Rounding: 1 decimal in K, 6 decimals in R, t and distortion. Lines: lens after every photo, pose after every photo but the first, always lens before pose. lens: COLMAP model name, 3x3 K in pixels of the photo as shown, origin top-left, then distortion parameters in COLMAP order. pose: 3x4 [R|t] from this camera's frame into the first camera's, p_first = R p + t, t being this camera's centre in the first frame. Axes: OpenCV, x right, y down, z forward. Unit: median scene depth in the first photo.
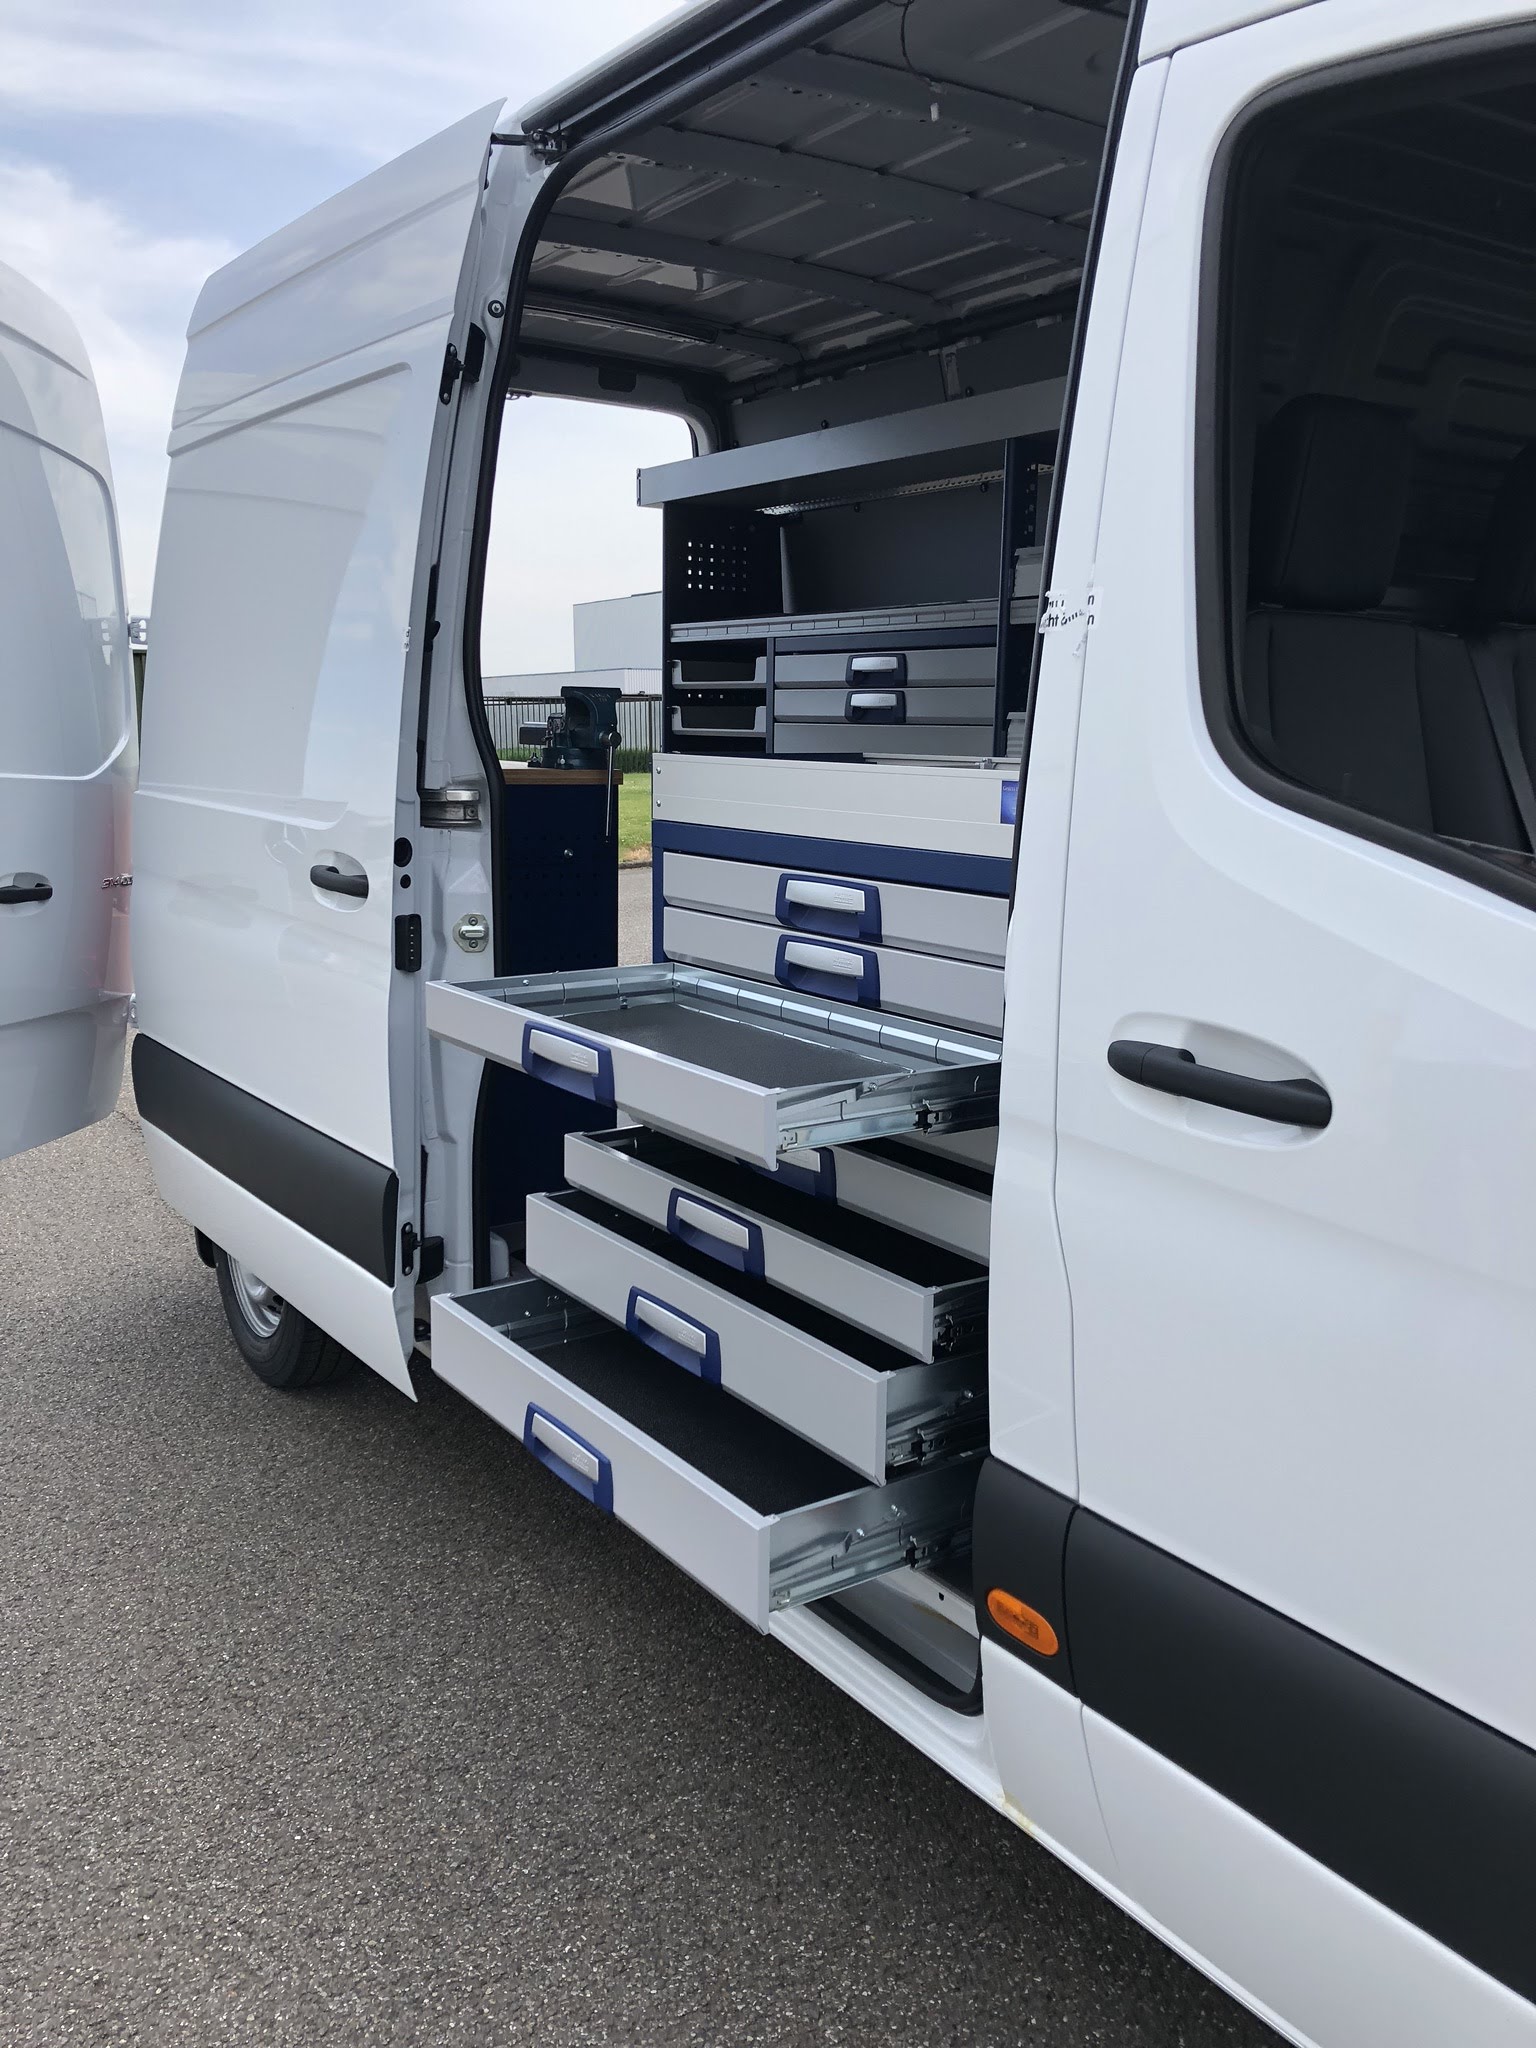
lens RADIAL K [[1685.1, 0, 763.6], [0, 1685.1, 1034.9], [0, 0, 1]] dist [0.027929, 0.015154]
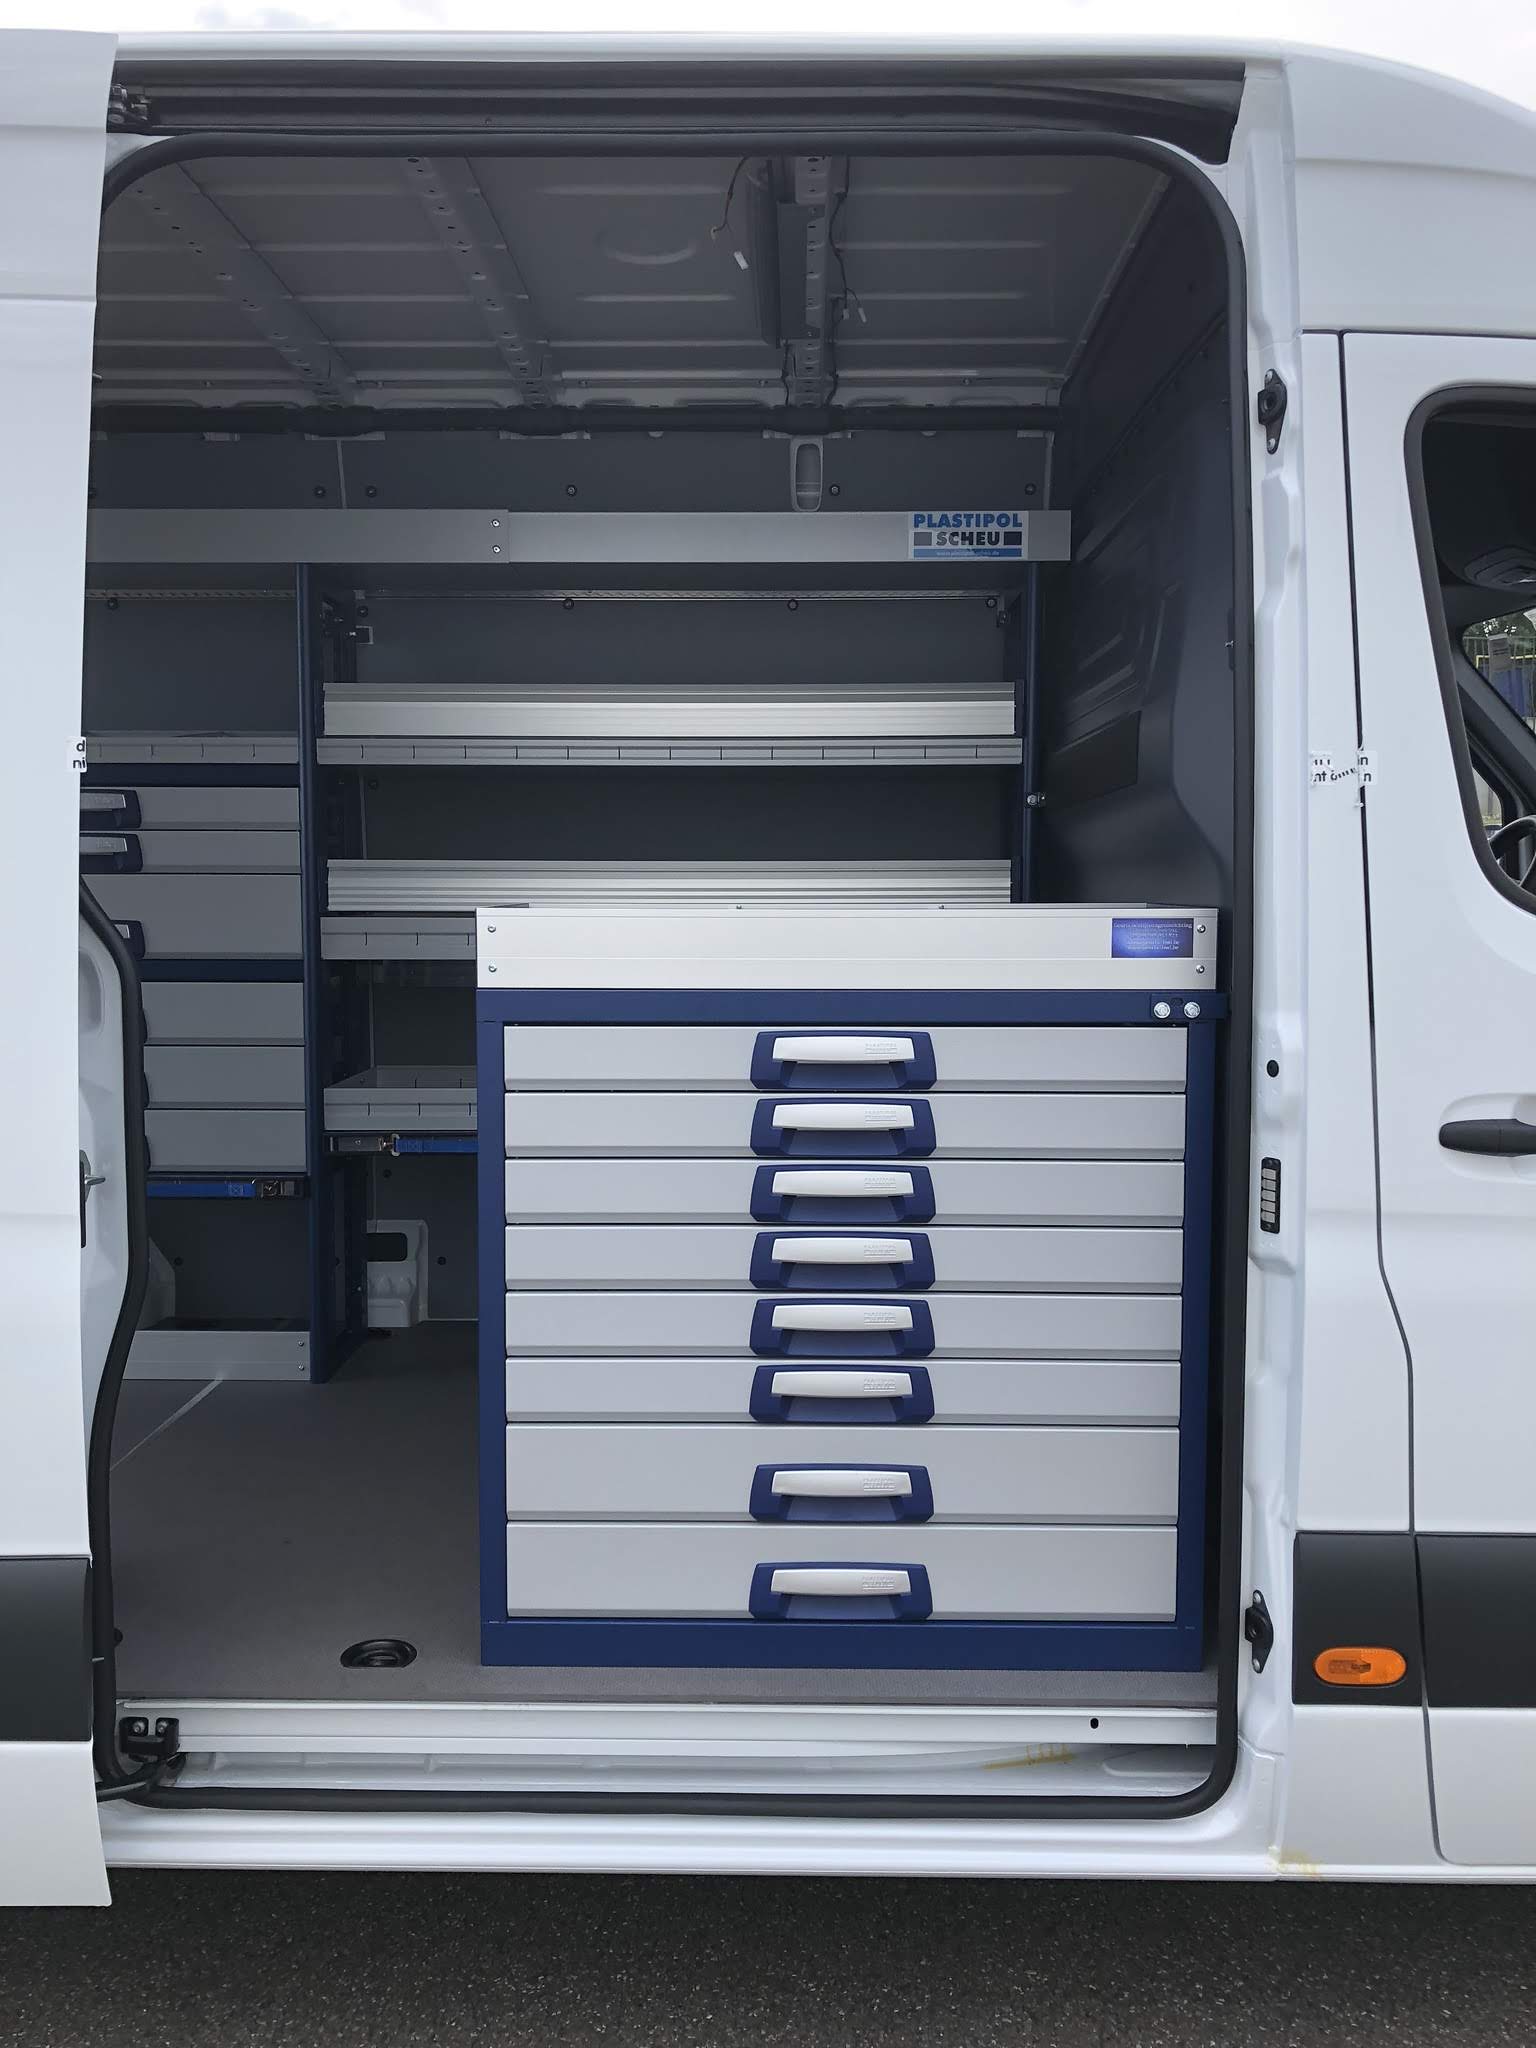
lens RADIAL K [[1662.6, 0, 768.5], [0, 1662.6, 1012.1], [0, 0, 1]] dist [0.081219, -0.124271]
pose [[0.580022, -0.082855, 0.810377, -0.530482], [0.160670, 0.986908, -0.014094, -0.069471], [-0.798599, 0.138378, 0.585740, 0.347453]]
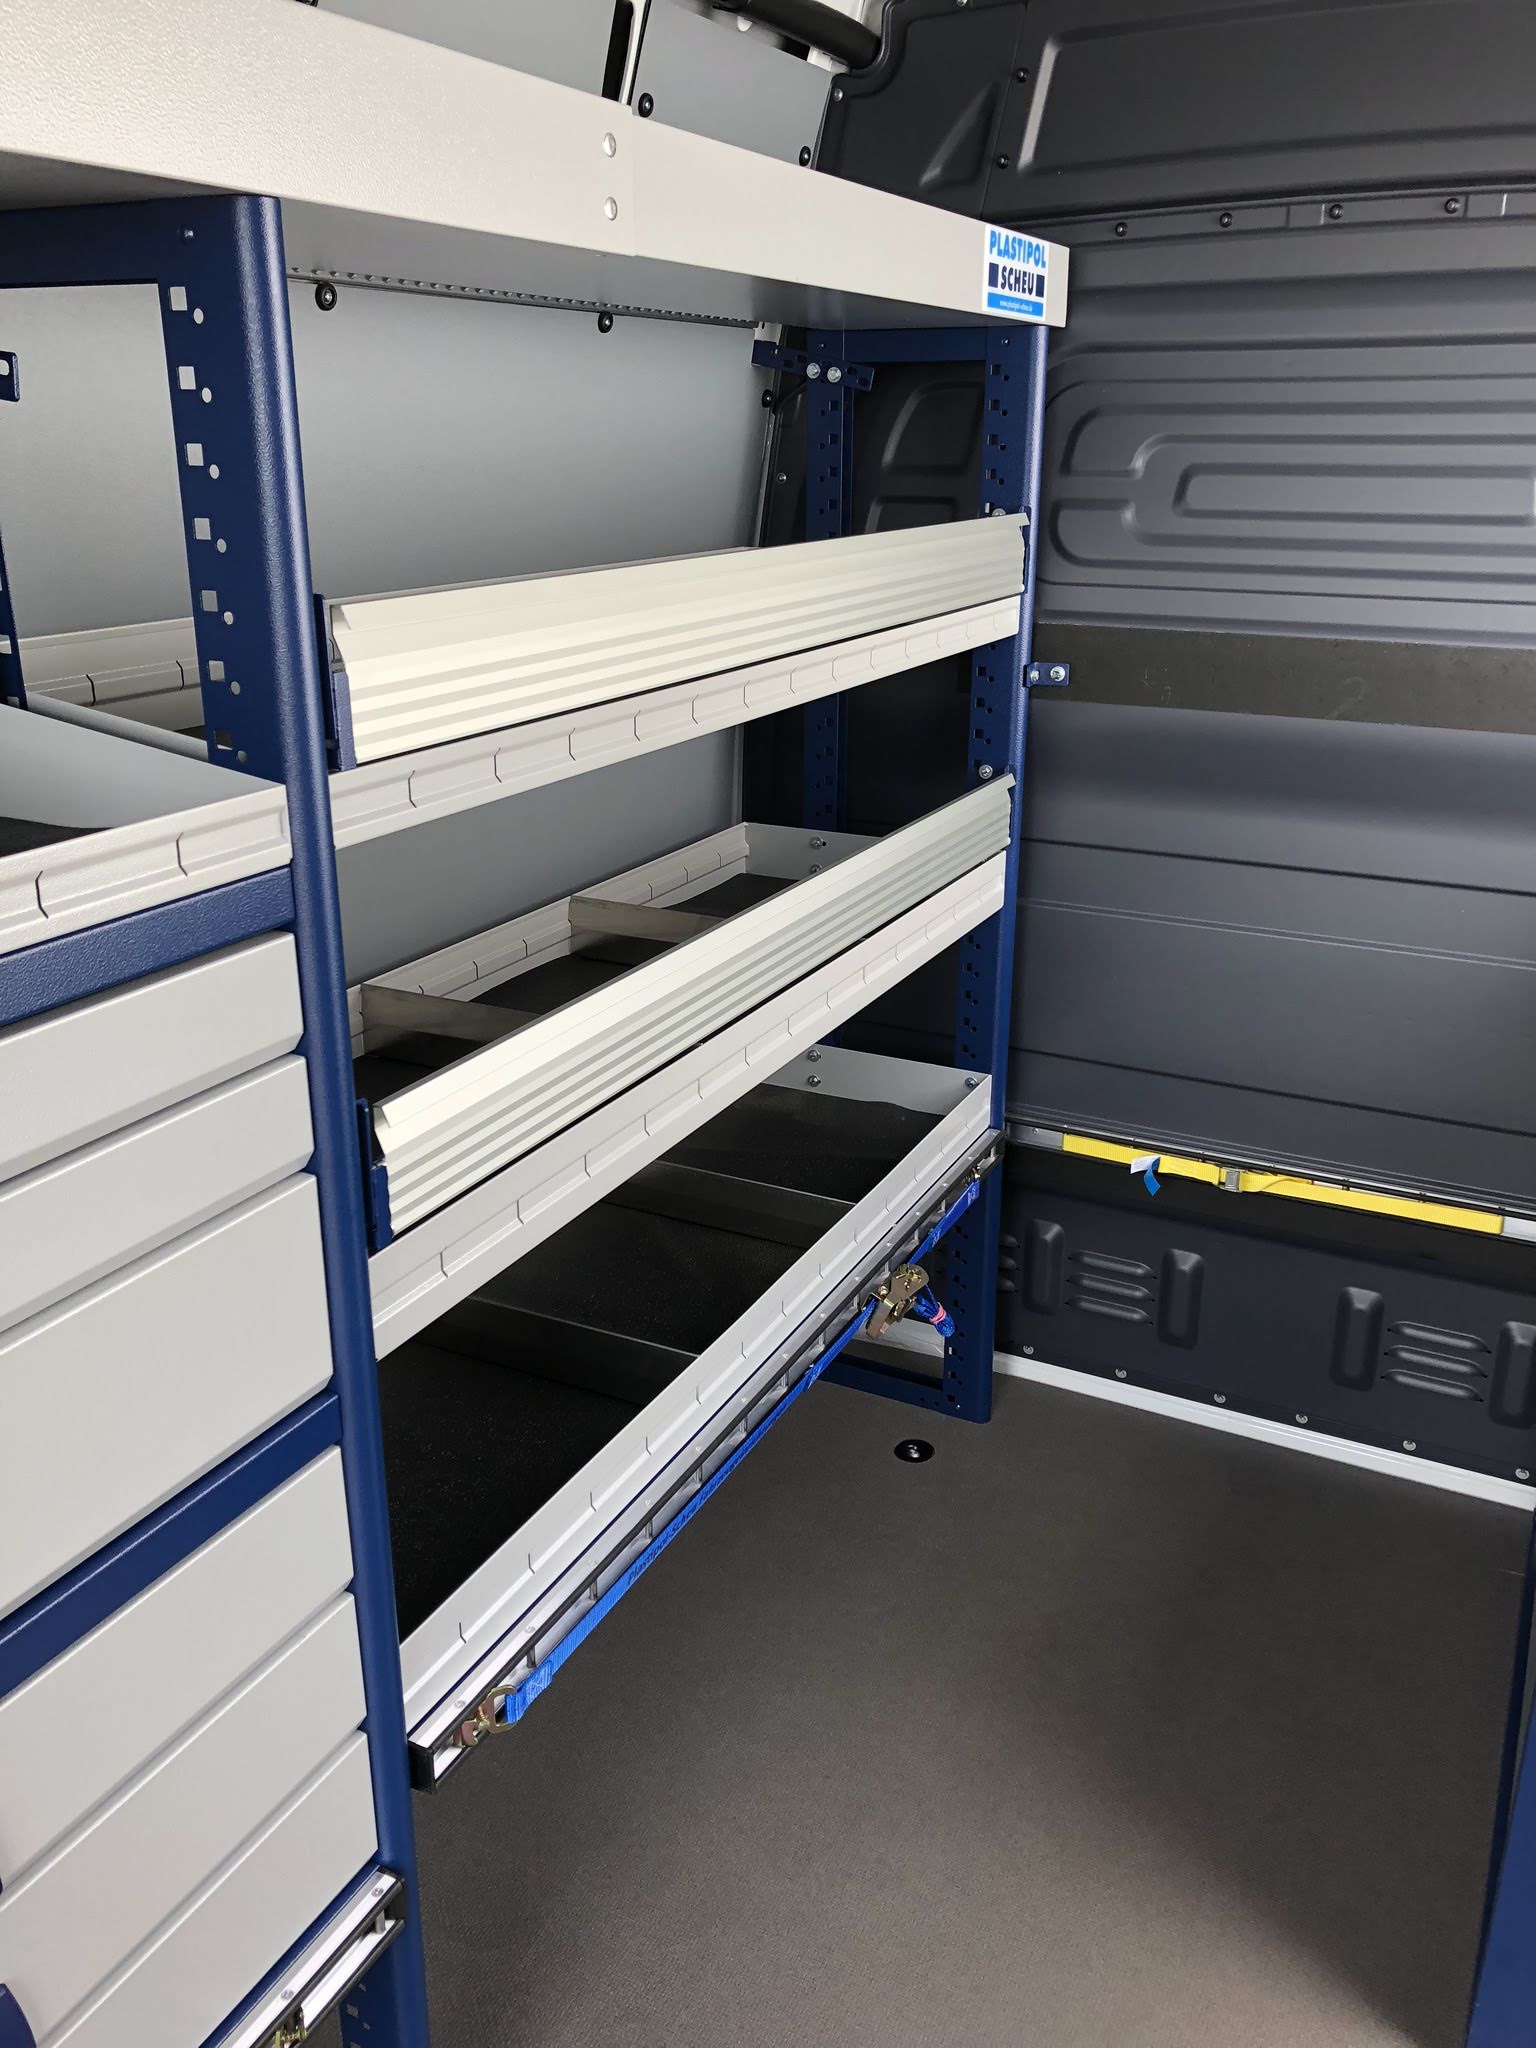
lens RADIAL K [[1662.6, 0, 768.5], [0, 1662.6, 1012.1], [0, 0, 1]] dist [0.081219, -0.124271]
pose [[-0.484679, -0.304390, 0.820020, -0.174334], [0.153346, 0.893406, 0.422268, -0.386396], [-0.861145, 0.330411, -0.386338, 1.233370]]
